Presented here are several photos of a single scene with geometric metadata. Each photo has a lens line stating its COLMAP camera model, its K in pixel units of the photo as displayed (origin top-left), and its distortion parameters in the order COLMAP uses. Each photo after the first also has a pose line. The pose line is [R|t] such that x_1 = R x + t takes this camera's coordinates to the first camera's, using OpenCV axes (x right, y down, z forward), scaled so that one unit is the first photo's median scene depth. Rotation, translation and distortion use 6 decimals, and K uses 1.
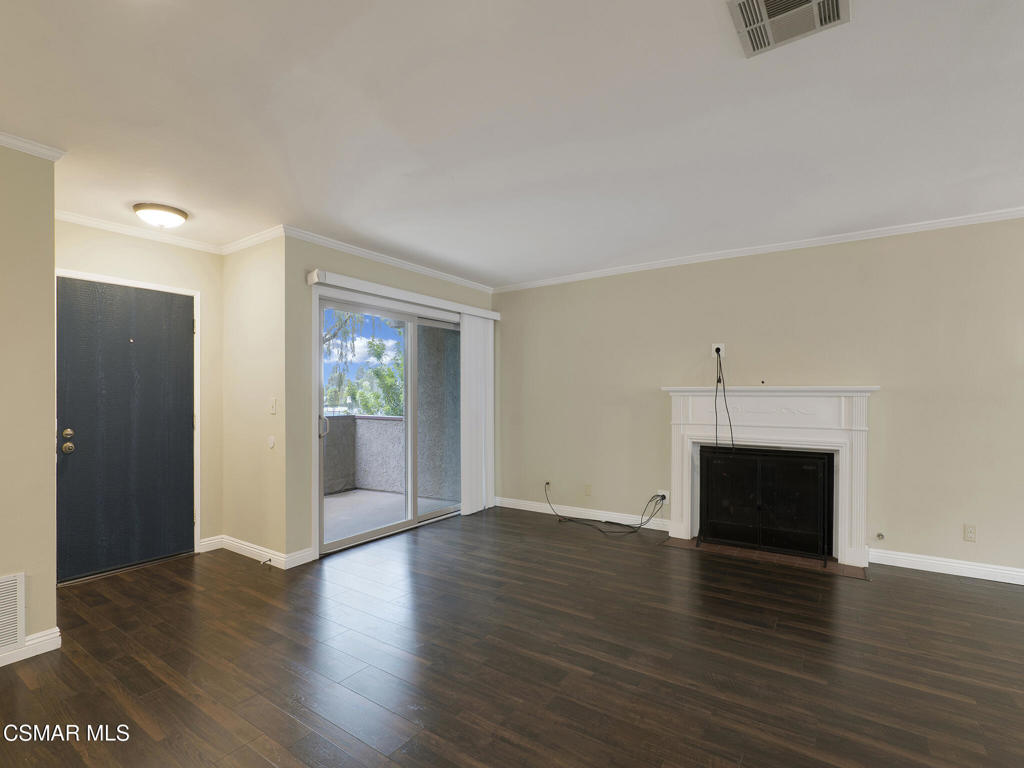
lens RADIAL K [[506.8, 0, 513.7], [0, 506.8, 394.9], [0, 0, 1]] dist [-0.019666, 0.001031]
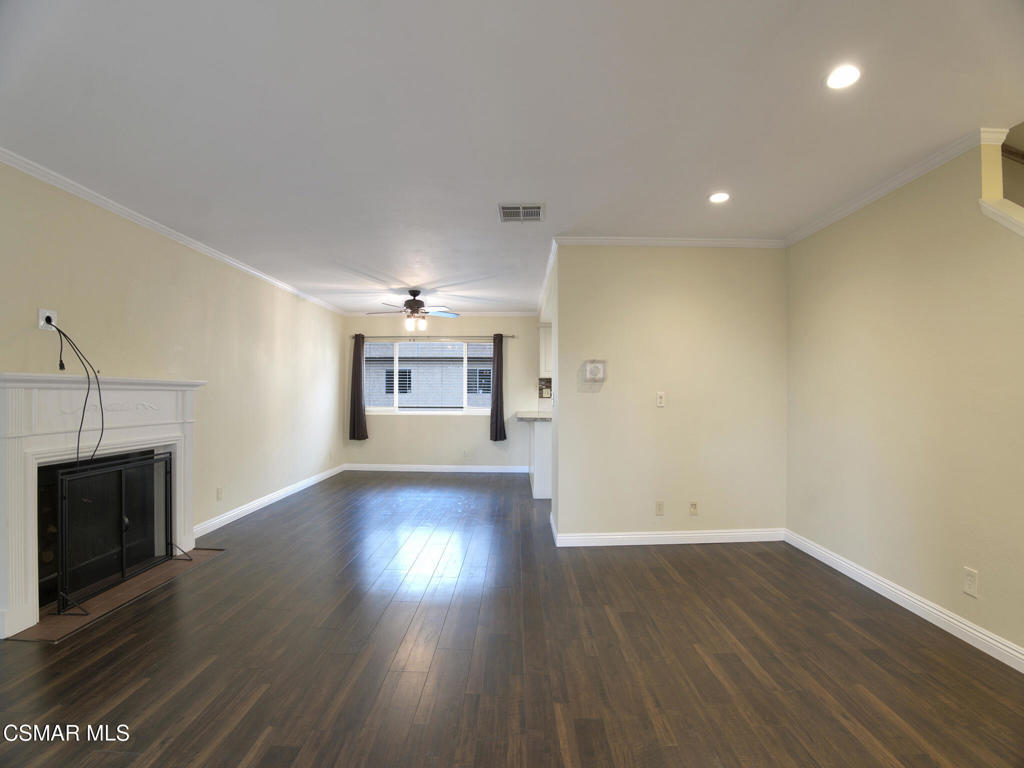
lens RADIAL K [[483.9, 0, 483.1], [0, 483.9, 388.8], [0, 0, 1]] dist [-0.002147, 0.000463]
pose [[-0.515617, 0.007424, 0.856787, -0.457977], [-0.005348, 0.999915, -0.011883, 0.006859], [-0.856803, -0.010709, -0.515533, 0.874319]]
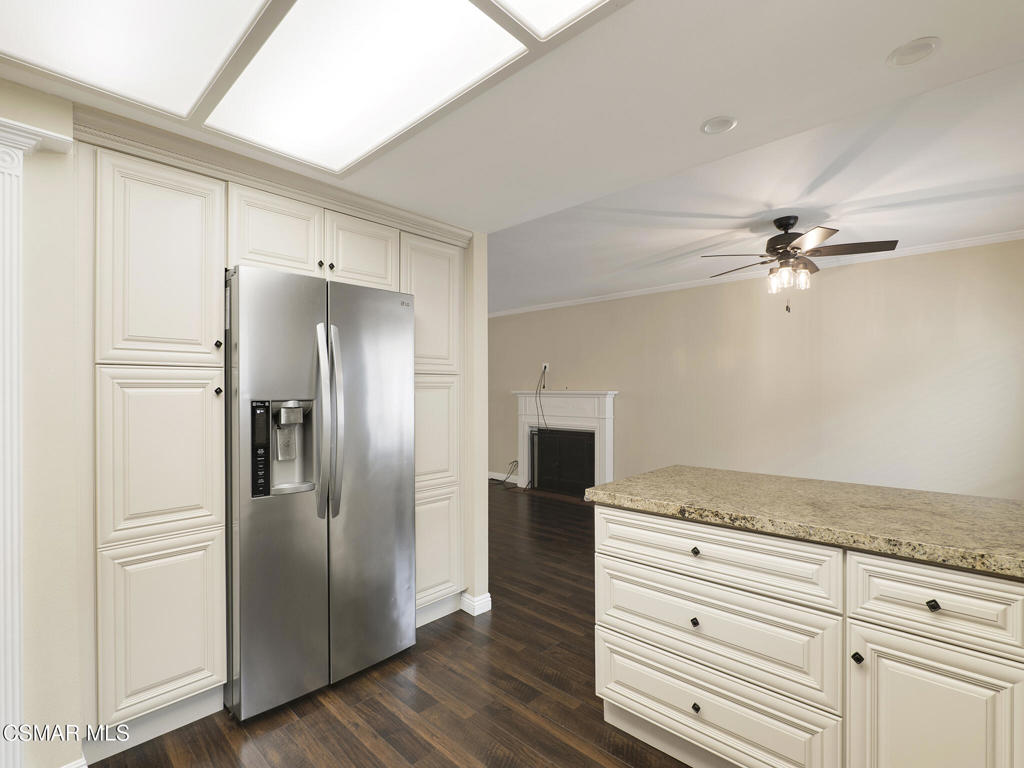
lens RADIAL K [[506.8, 0, 513.7], [0, 506.8, 394.9], [0, 0, 1]] dist [-0.019666, 0.001031]
pose [[0.986093, 0.000276, -0.166193, 0.595517], [0.000001, 0.999999, 0.001670, -0.006750], [0.166193, -0.001647, 0.986092, -0.593076]]
